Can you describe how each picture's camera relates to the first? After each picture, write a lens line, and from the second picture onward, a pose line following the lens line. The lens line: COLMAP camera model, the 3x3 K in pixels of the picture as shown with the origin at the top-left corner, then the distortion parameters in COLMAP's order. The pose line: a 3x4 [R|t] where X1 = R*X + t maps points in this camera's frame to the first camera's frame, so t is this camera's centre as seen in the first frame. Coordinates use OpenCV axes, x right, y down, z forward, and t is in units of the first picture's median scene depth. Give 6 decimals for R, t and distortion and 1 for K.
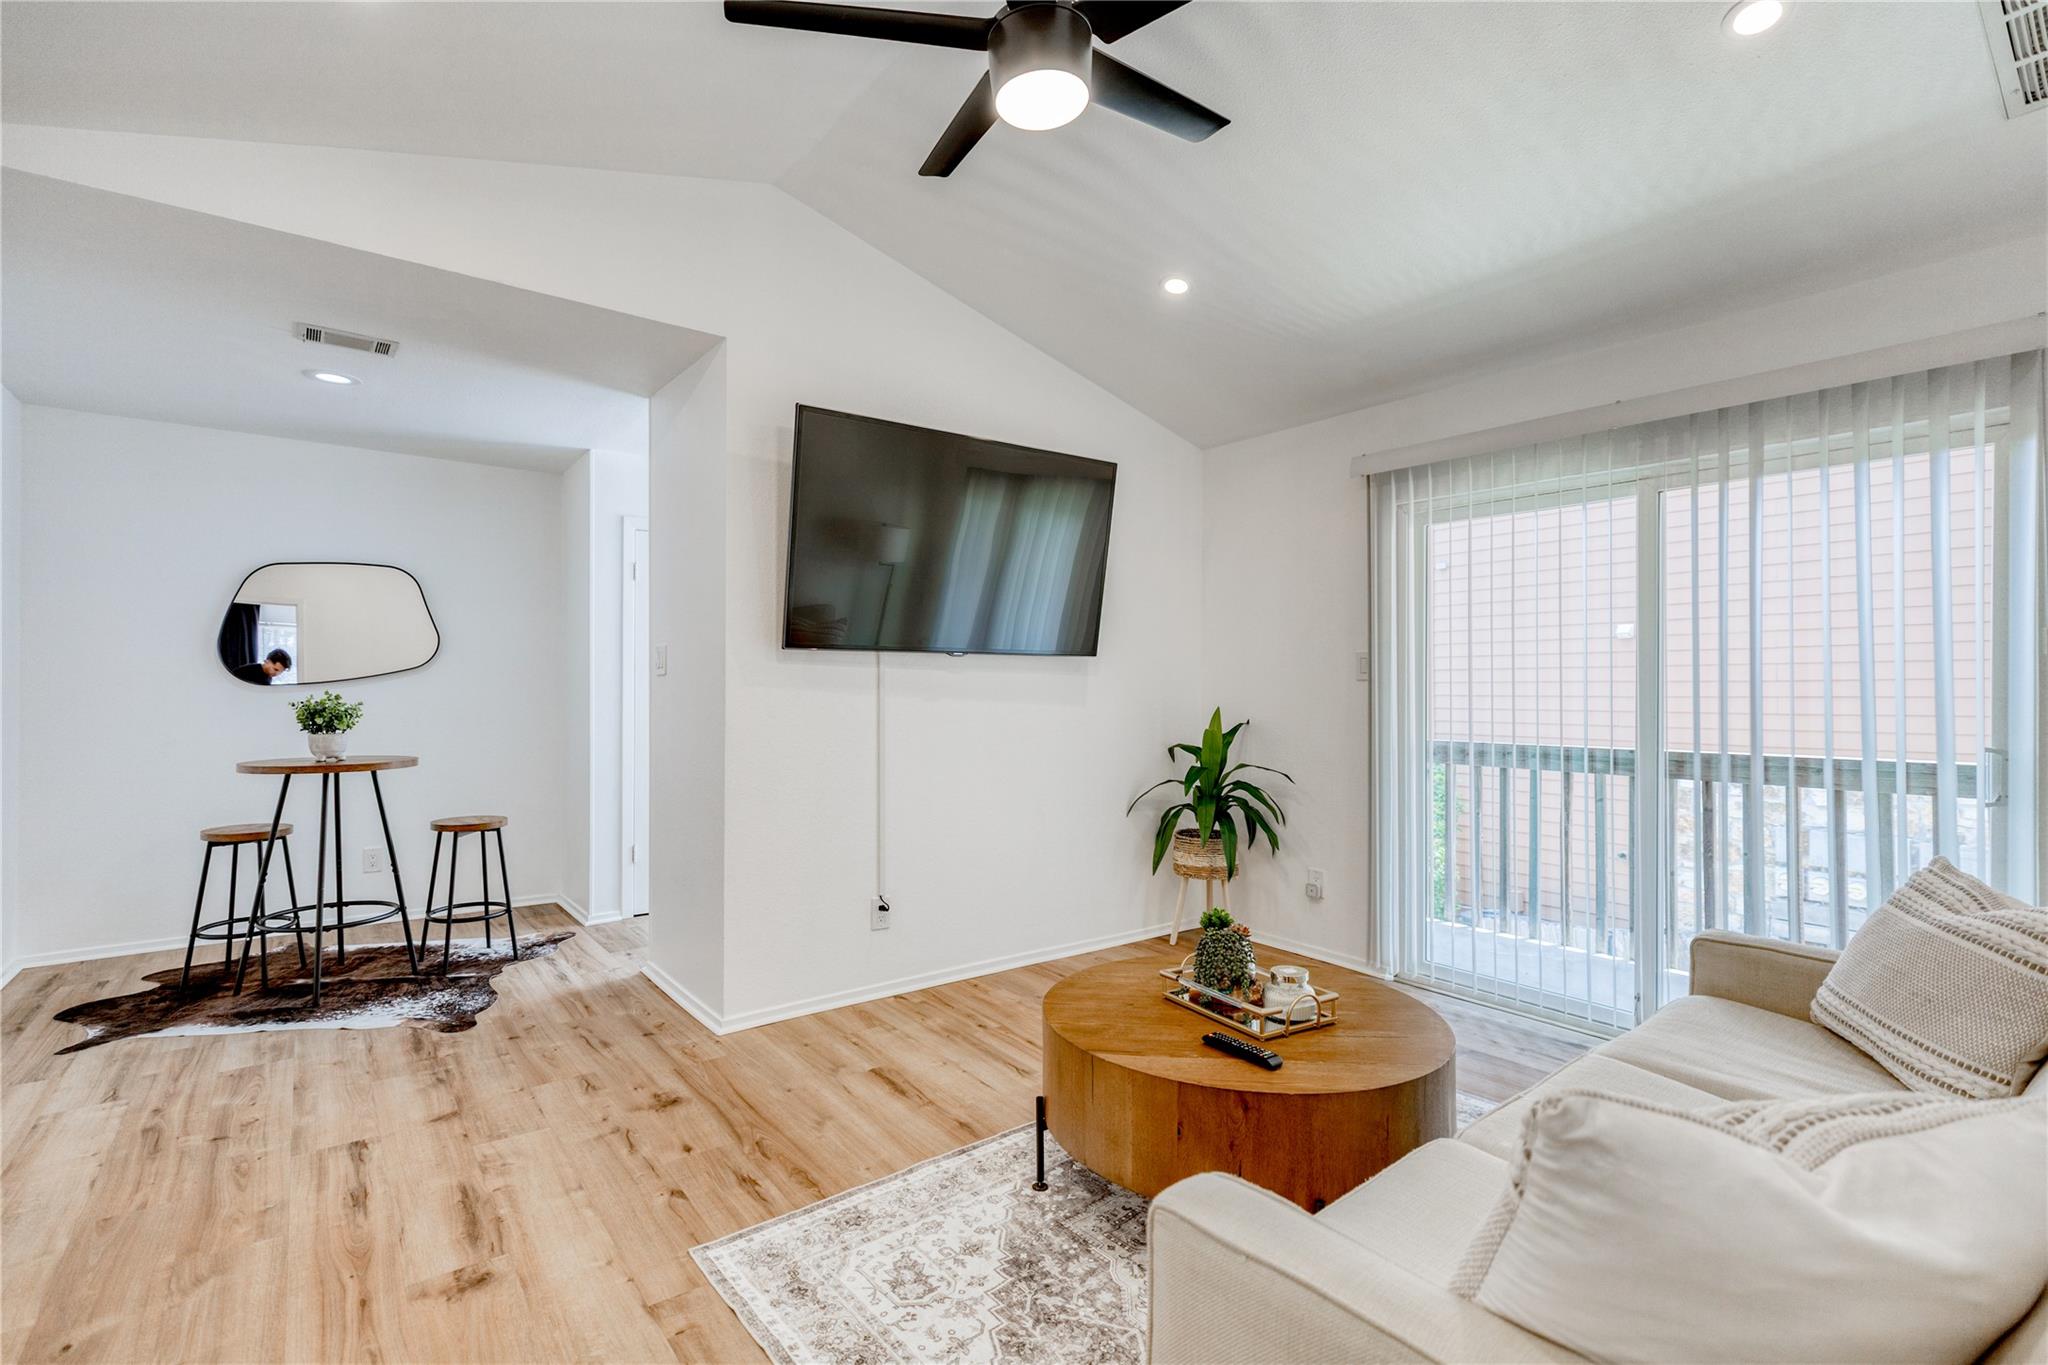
lens RADIAL K [[906.9, 0, 977.9], [0, 906.9, 689.9], [0, 0, 1]] dist [0.004735, -0.000095]
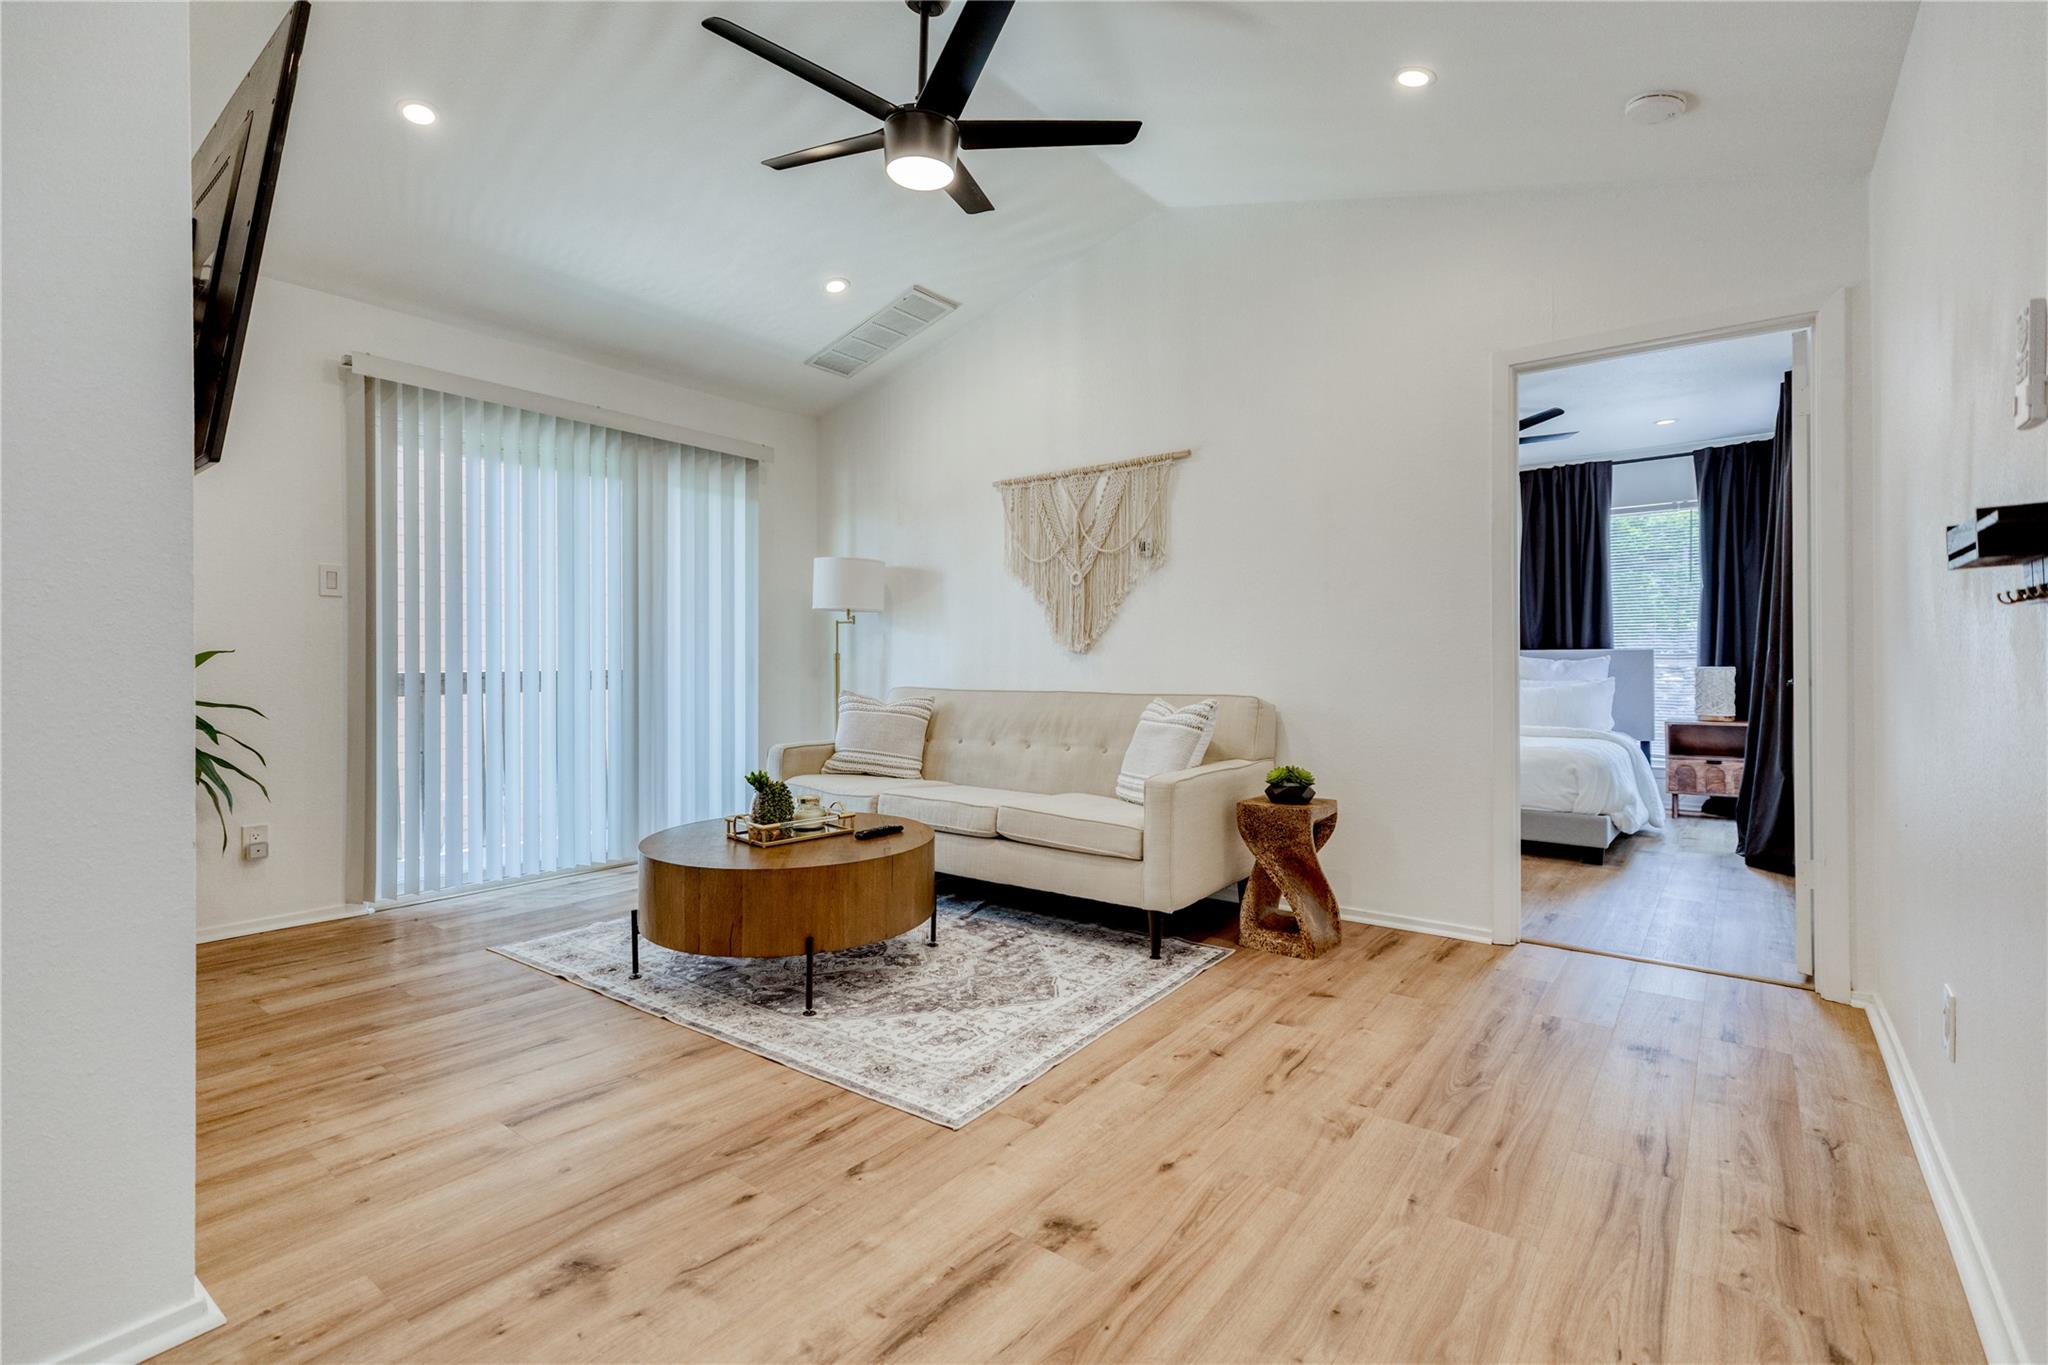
lens RADIAL K [[948.6, 0, 995.6], [0, 948.6, 635.6], [0, 0, 1]] dist [0.003815, 0.000162]
pose [[-0.253550, 0.014040, 0.967220, -0.961626], [-0.002895, 0.999879, -0.015273, 0.057431], [-0.967318, -0.006673, -0.253479, 0.867540]]
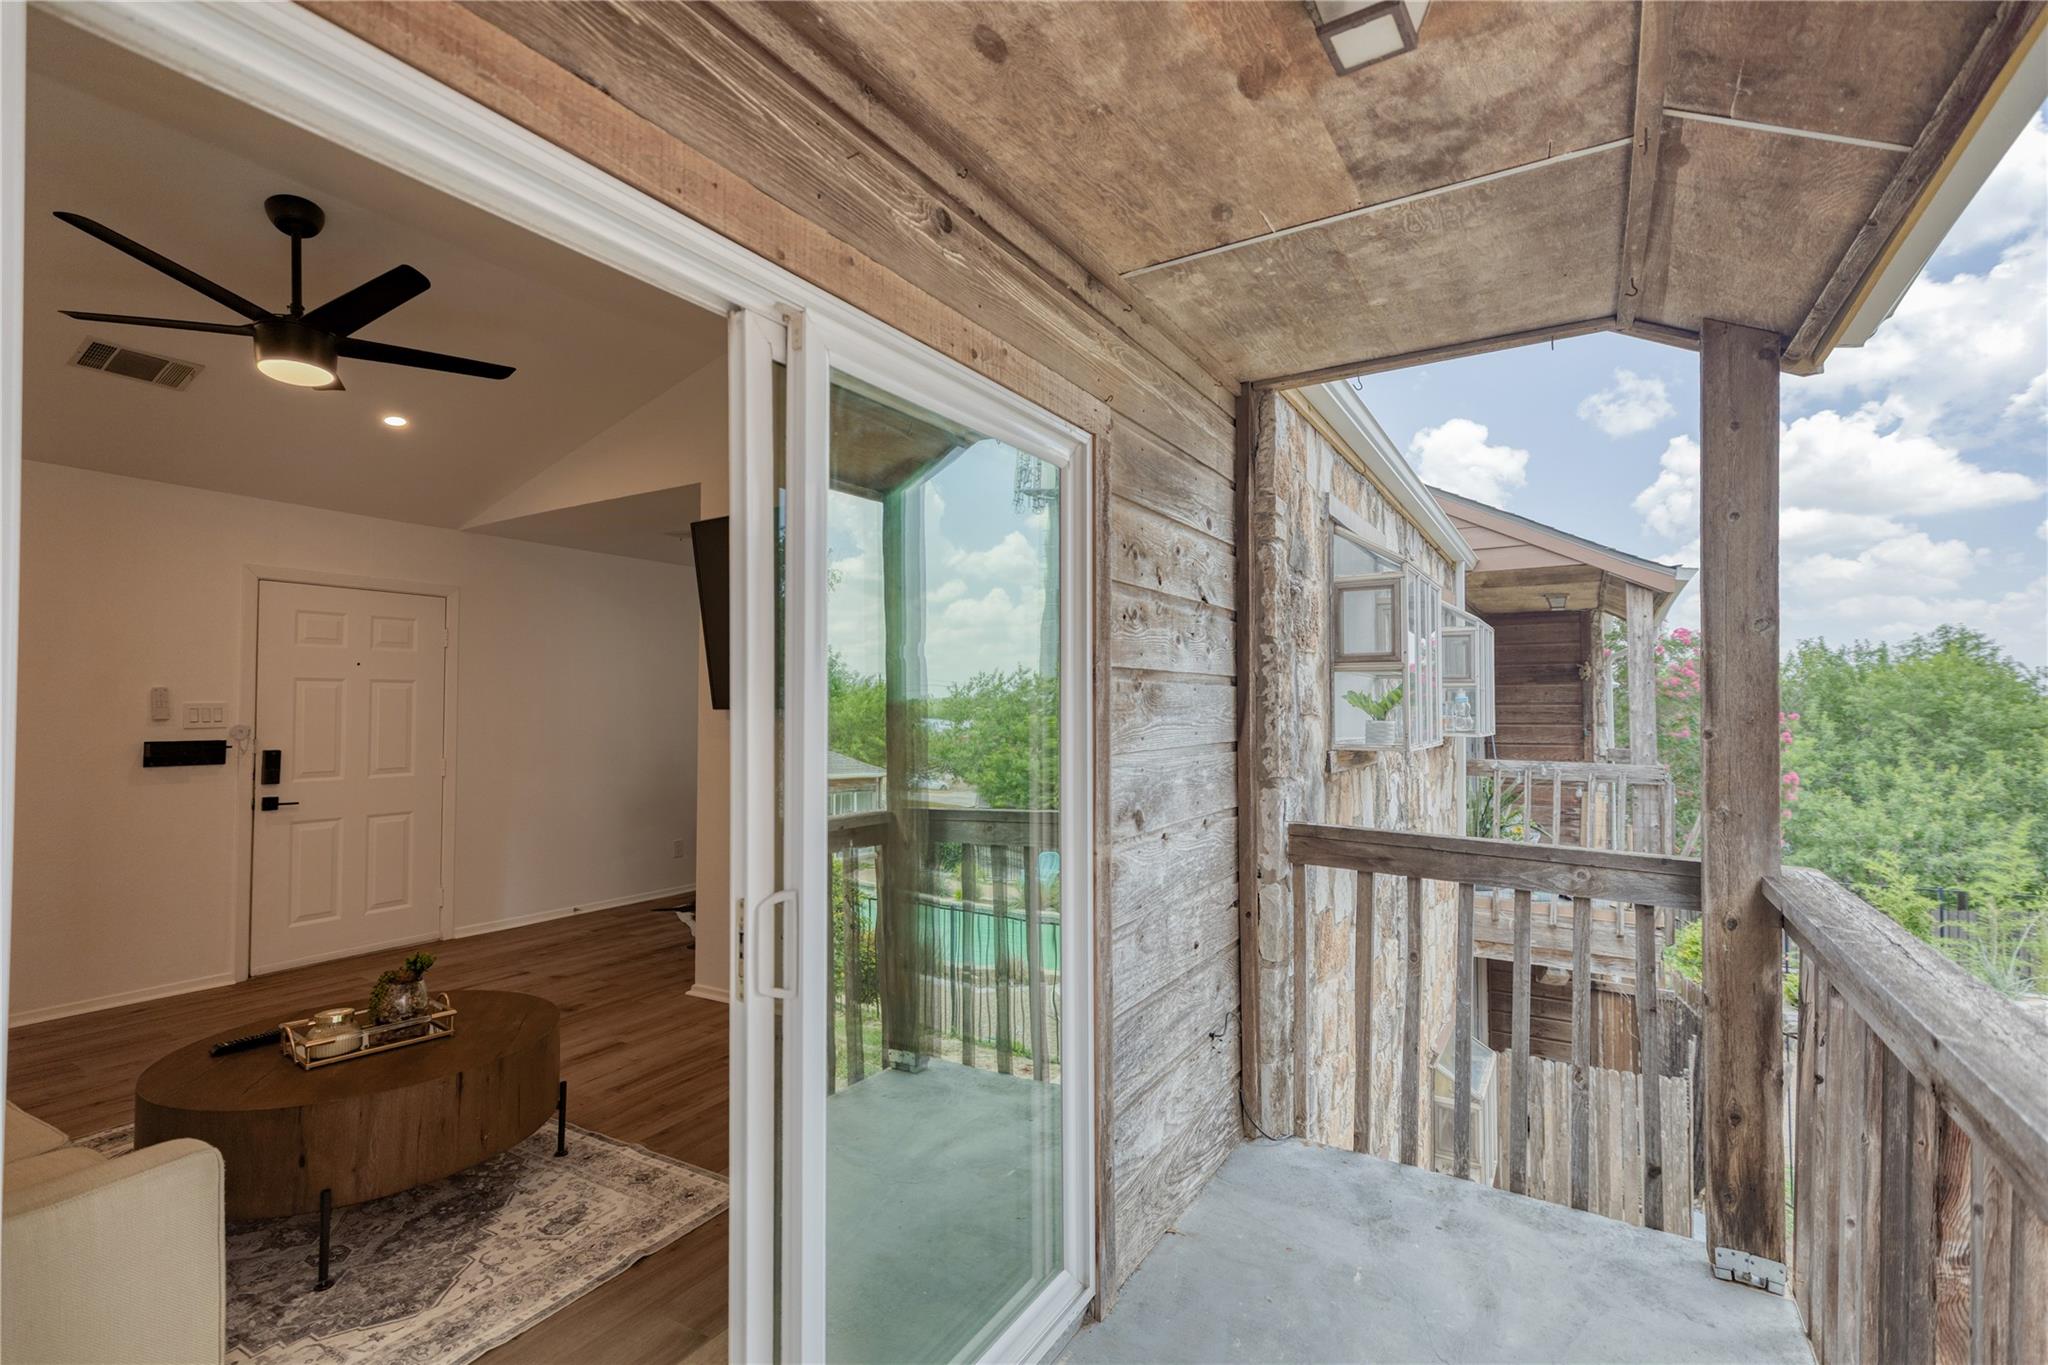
lens RADIAL K [[932.2, 0, 1024.0], [0, 932.2, 682.5], [0, 0, 1]] dist [0.013043, -0.000437]
pose [[0.380290, -0.032253, -0.924305, 1.399446], [0.008163, 0.999470, -0.031517, -0.045680], [0.924831, 0.004441, 0.380351, 1.068387]]
